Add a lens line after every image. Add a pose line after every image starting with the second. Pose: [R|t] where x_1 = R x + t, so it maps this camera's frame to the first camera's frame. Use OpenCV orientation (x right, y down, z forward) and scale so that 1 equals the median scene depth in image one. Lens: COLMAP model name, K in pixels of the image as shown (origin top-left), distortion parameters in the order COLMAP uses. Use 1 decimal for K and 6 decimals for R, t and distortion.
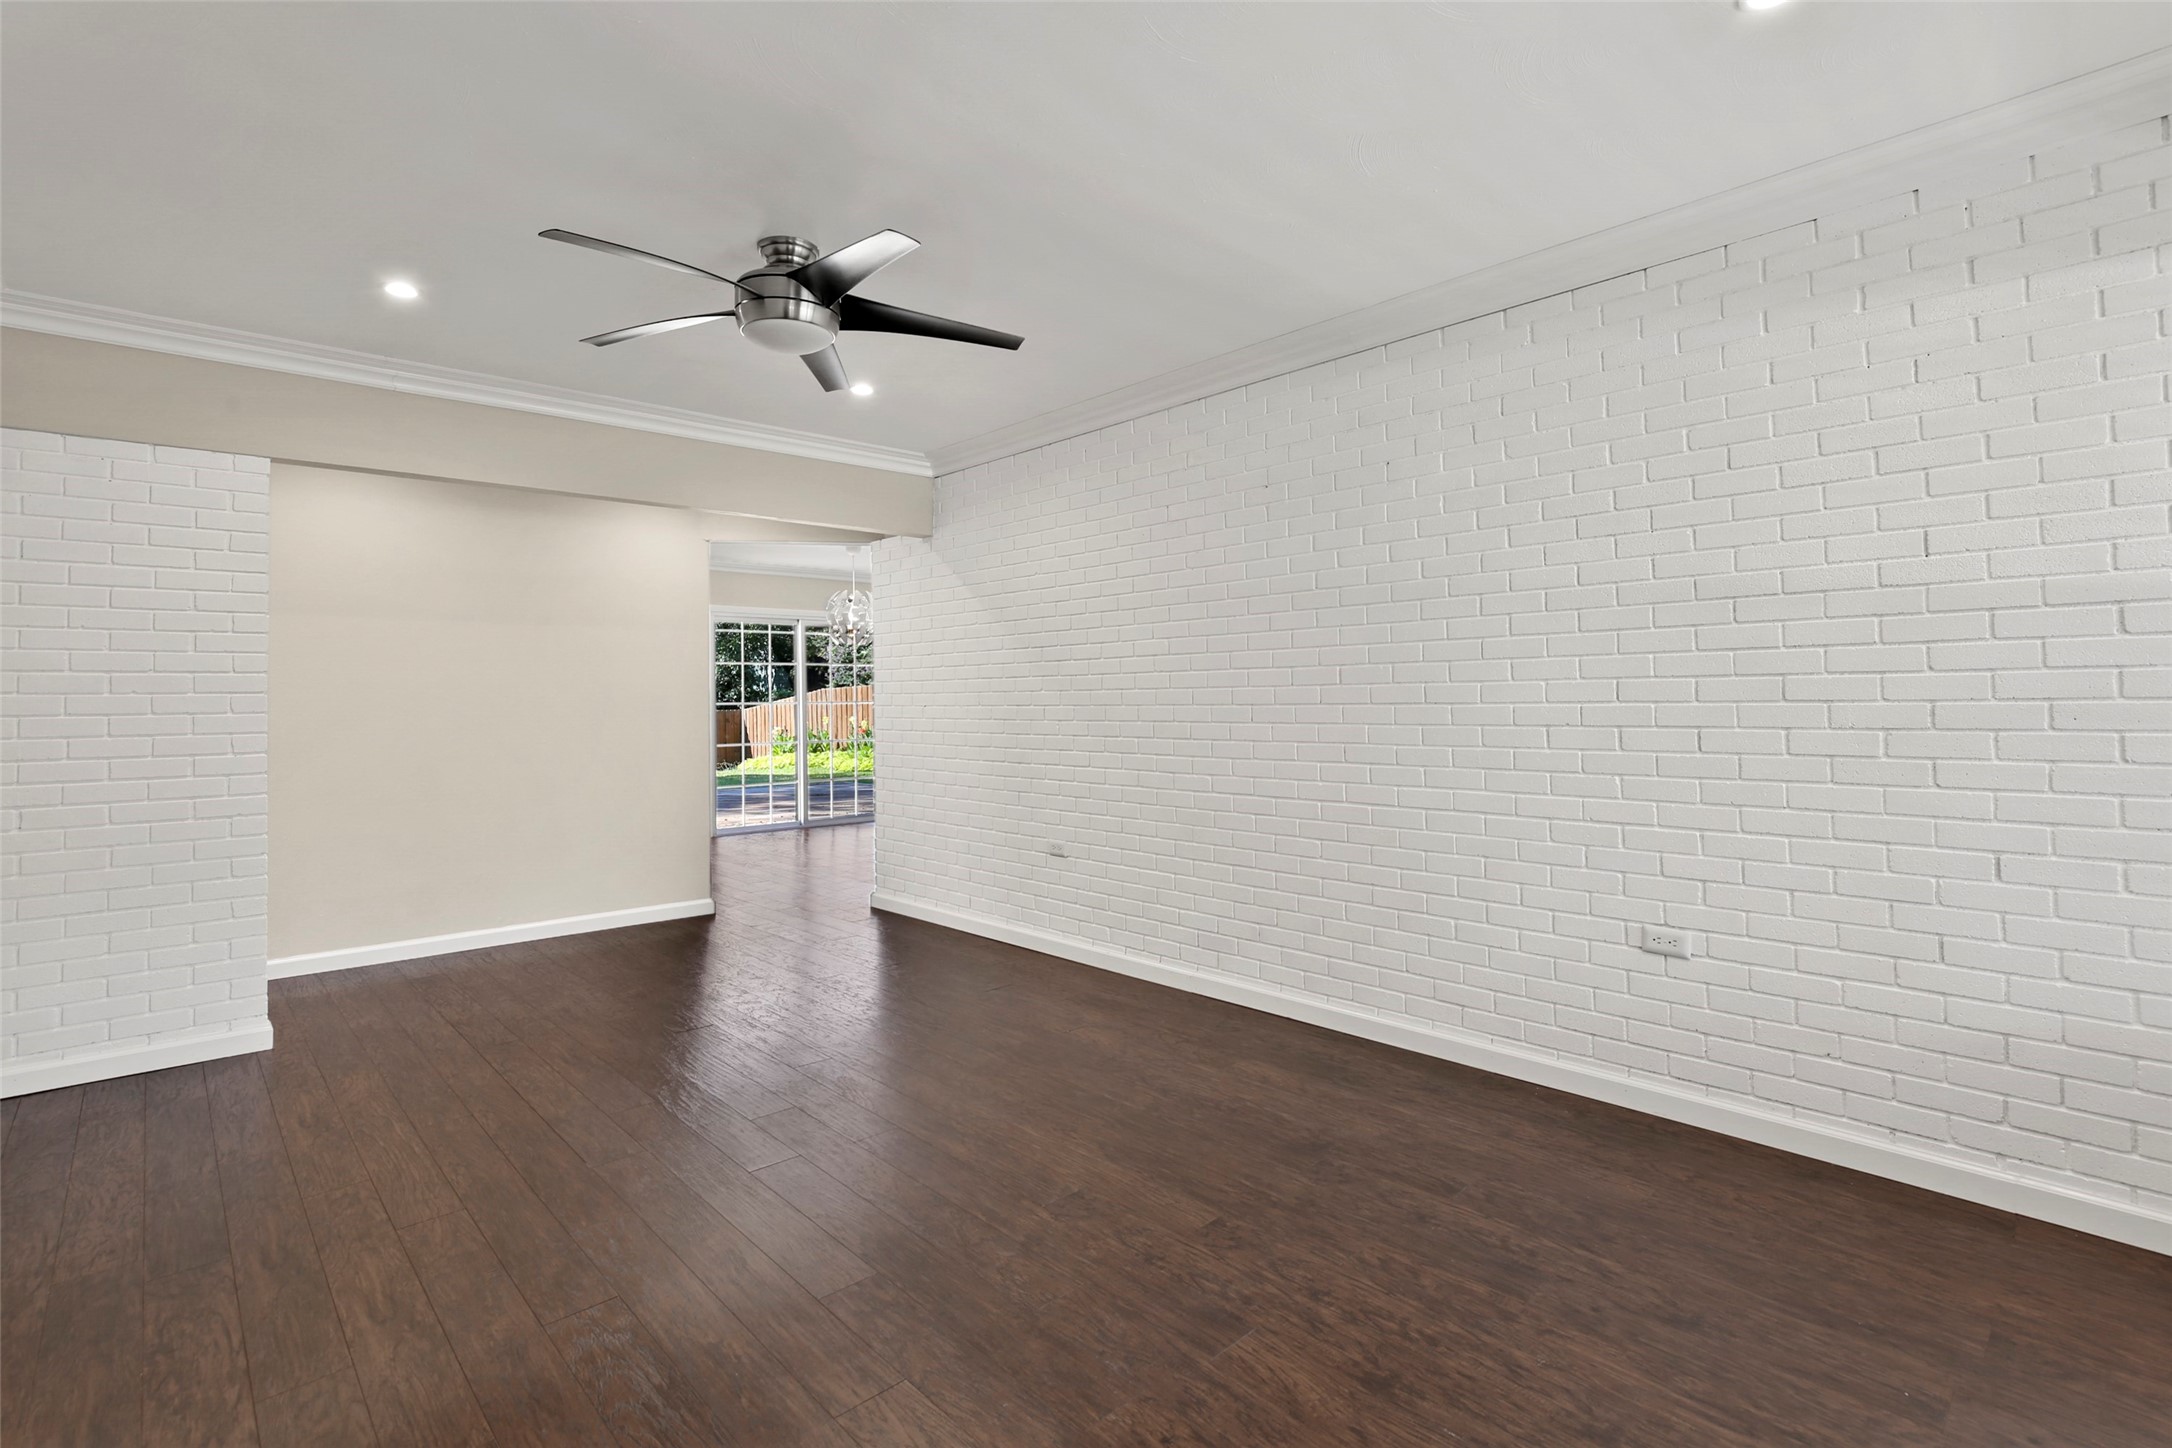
lens RADIAL K [[1053.1, 0, 1116.0], [0, 1053.1, 649.9], [0, 0, 1]] dist [-0.000532, 0.000102]
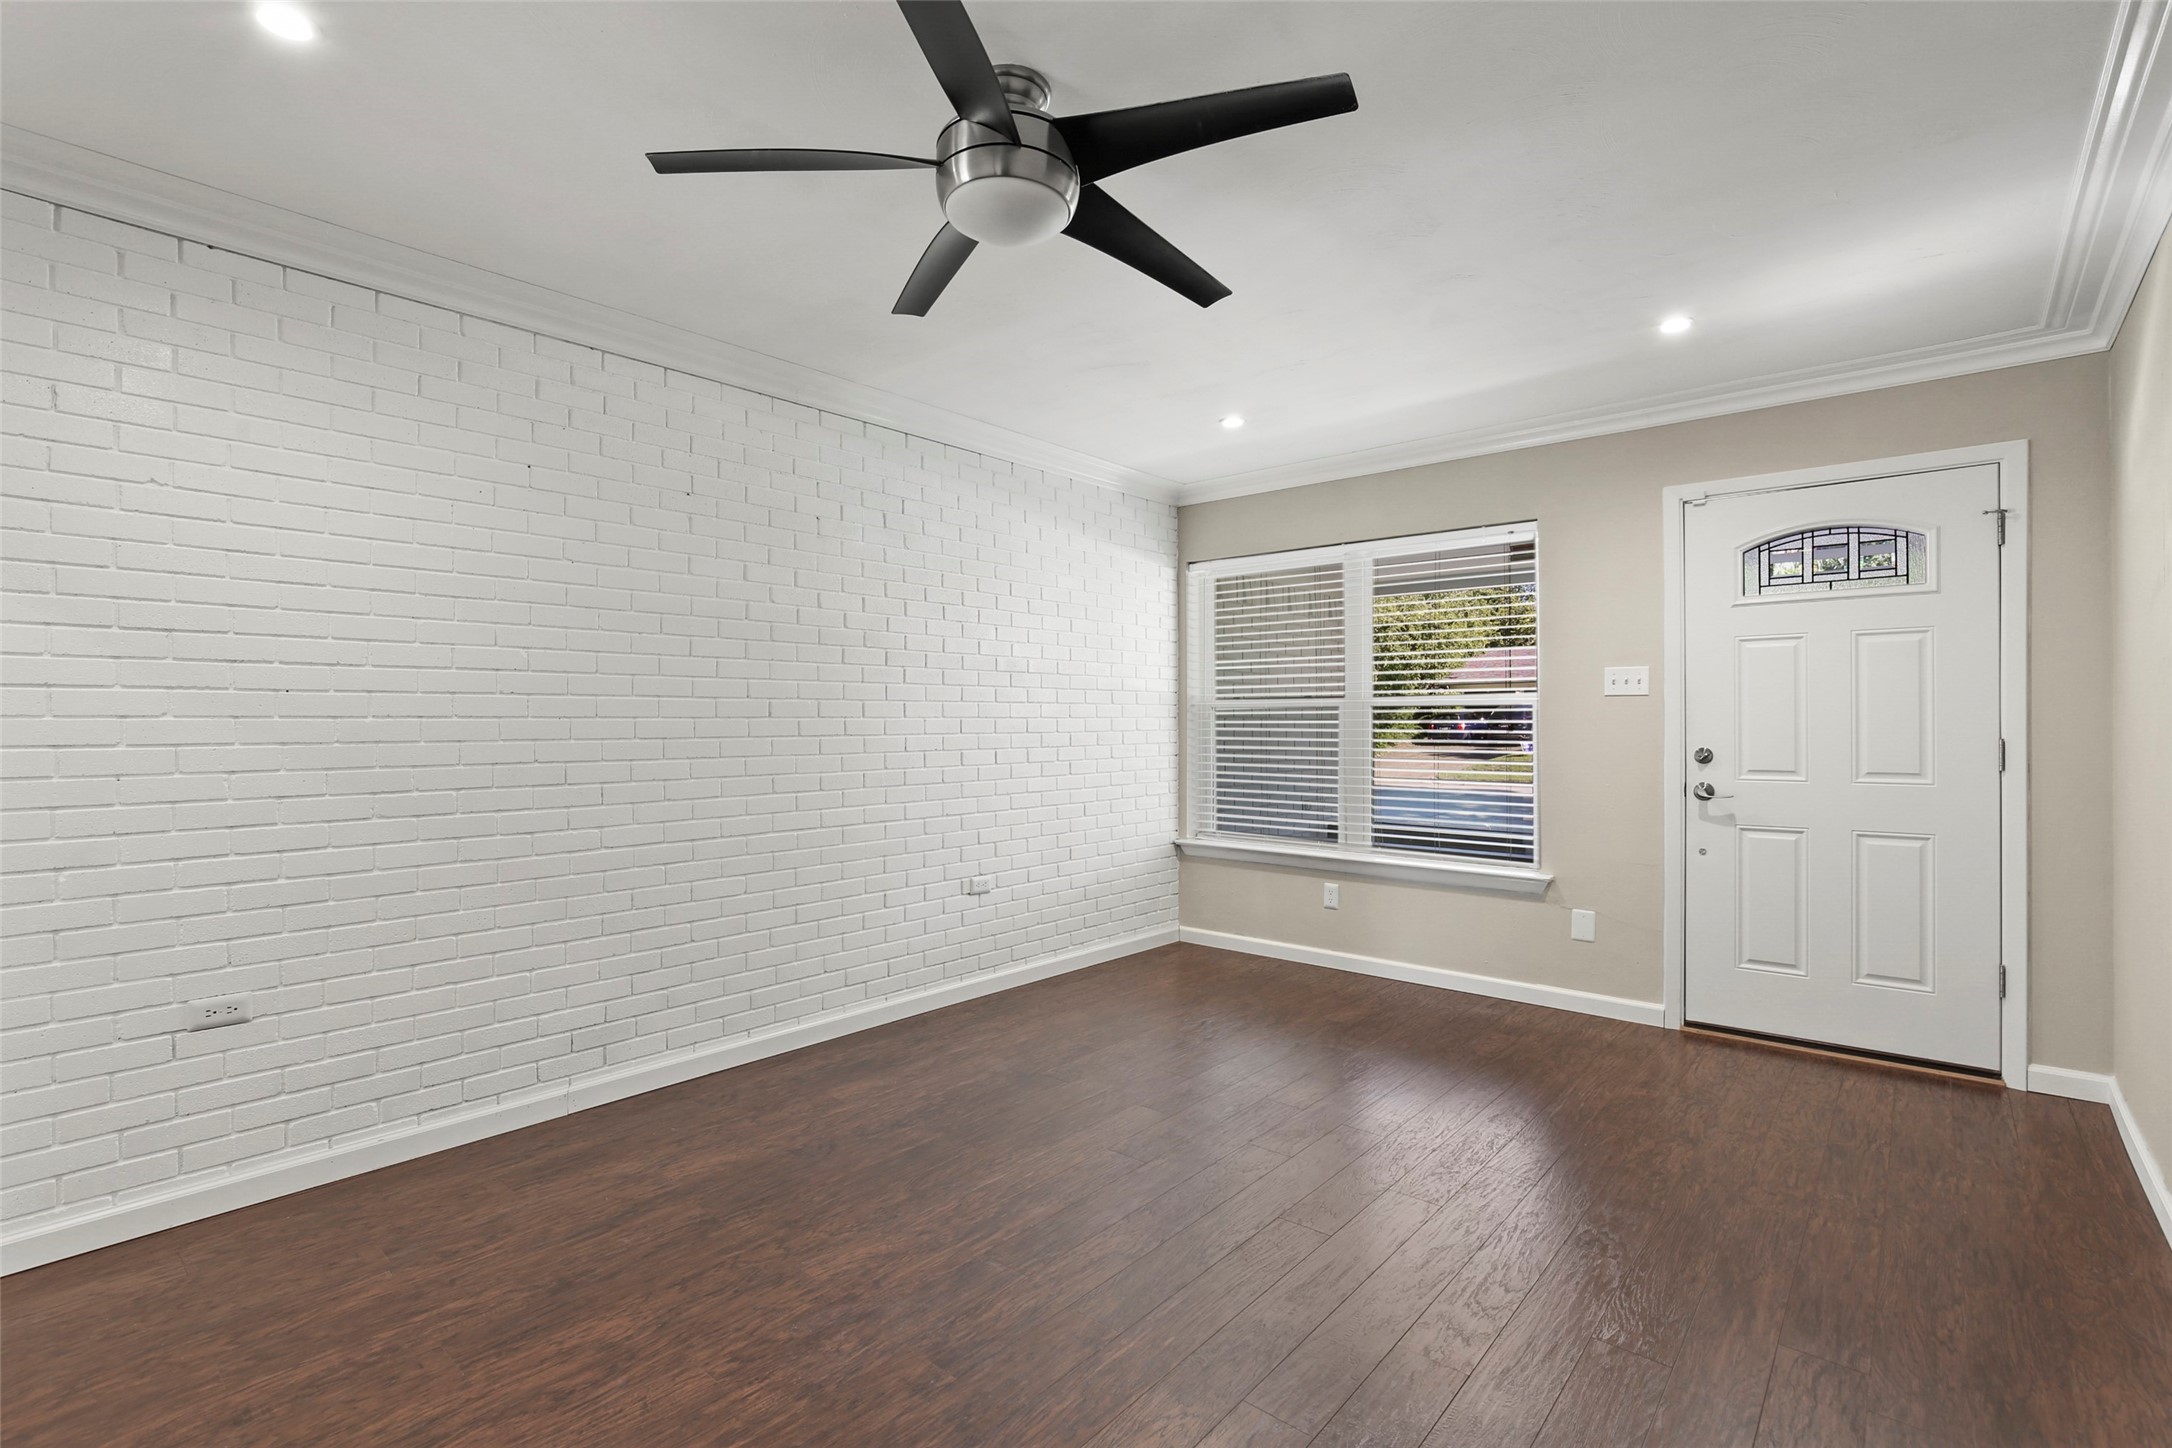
lens RADIAL K [[988.9, 0, 1086.0], [0, 988.9, 724.0], [0, 0, 1]] dist [-0.009241, 0.000763]
pose [[-0.105900, 0.010565, 0.994321, -0.765945], [-0.041338, 0.999032, -0.015018, 0.040762], [-0.993517, -0.042694, -0.105361, 0.798055]]
